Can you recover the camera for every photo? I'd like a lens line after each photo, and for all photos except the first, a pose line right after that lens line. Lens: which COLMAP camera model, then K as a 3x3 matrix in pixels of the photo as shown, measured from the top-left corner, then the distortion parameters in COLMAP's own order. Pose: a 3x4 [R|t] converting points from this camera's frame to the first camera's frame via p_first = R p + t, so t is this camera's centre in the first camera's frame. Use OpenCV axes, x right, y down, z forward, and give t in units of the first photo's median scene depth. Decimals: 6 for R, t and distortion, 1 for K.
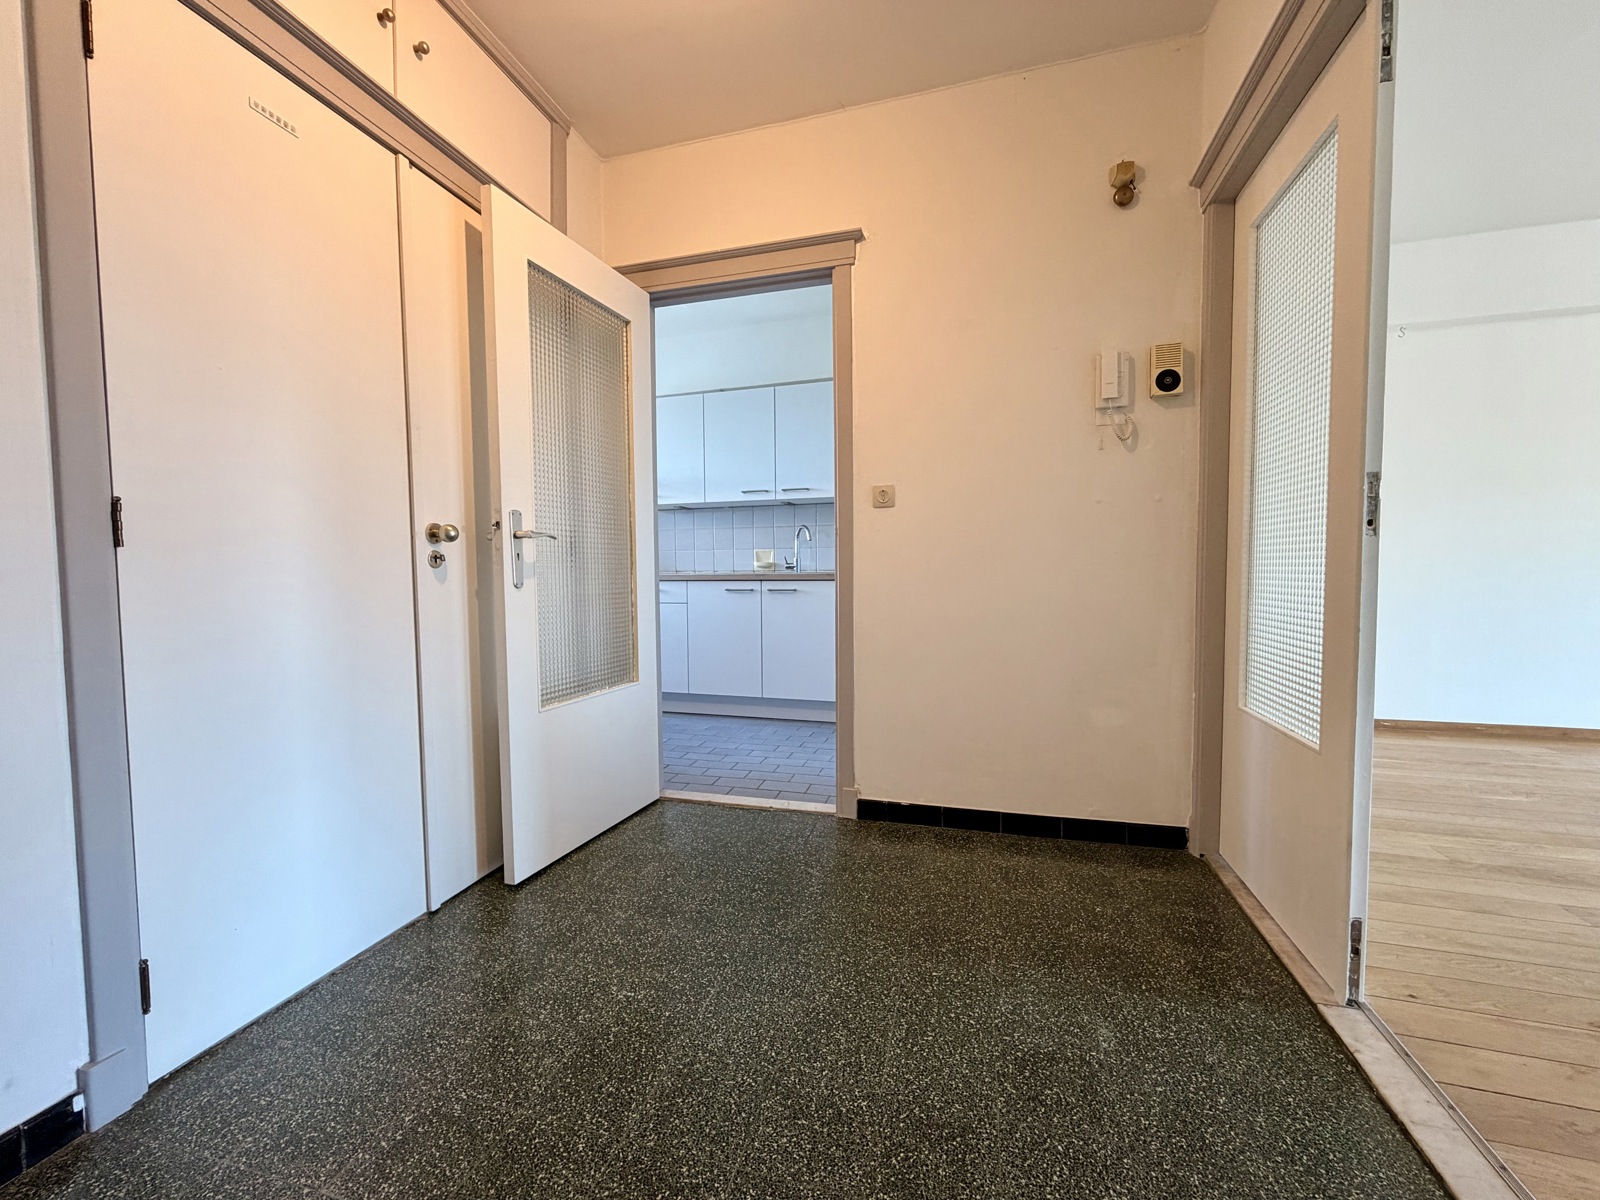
lens RADIAL K [[637.2, 0, 796.2], [0, 637.2, 600.5], [0, 0, 1]] dist [-0.002706, 0.000151]
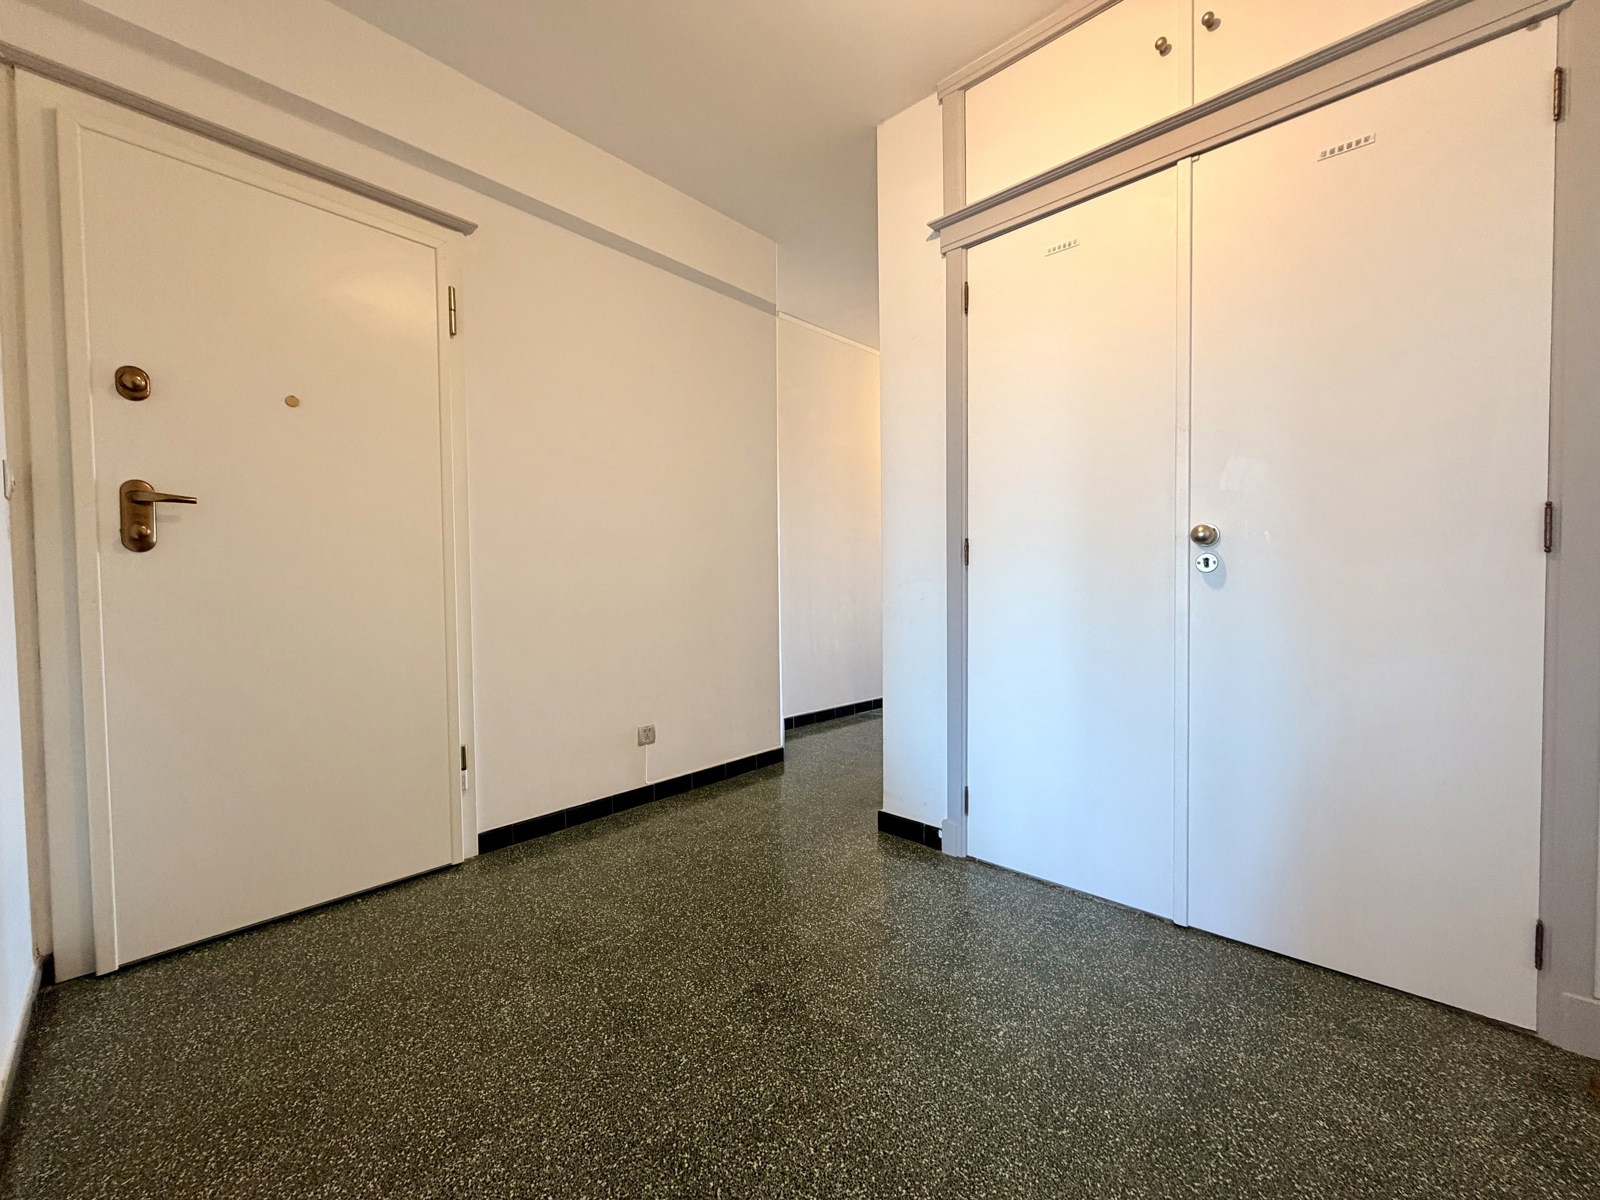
lens RADIAL K [[637.2, 0, 799.2], [0, 637.2, 601.2], [0, 0, 1]] dist [-0.002706, 0.000151]
pose [[-0.456154, 0.043283, -0.888848, 0.833987], [-0.026591, 0.997708, 0.062230, -0.078766], [0.889504, 0.052021, -0.453957, 1.389370]]
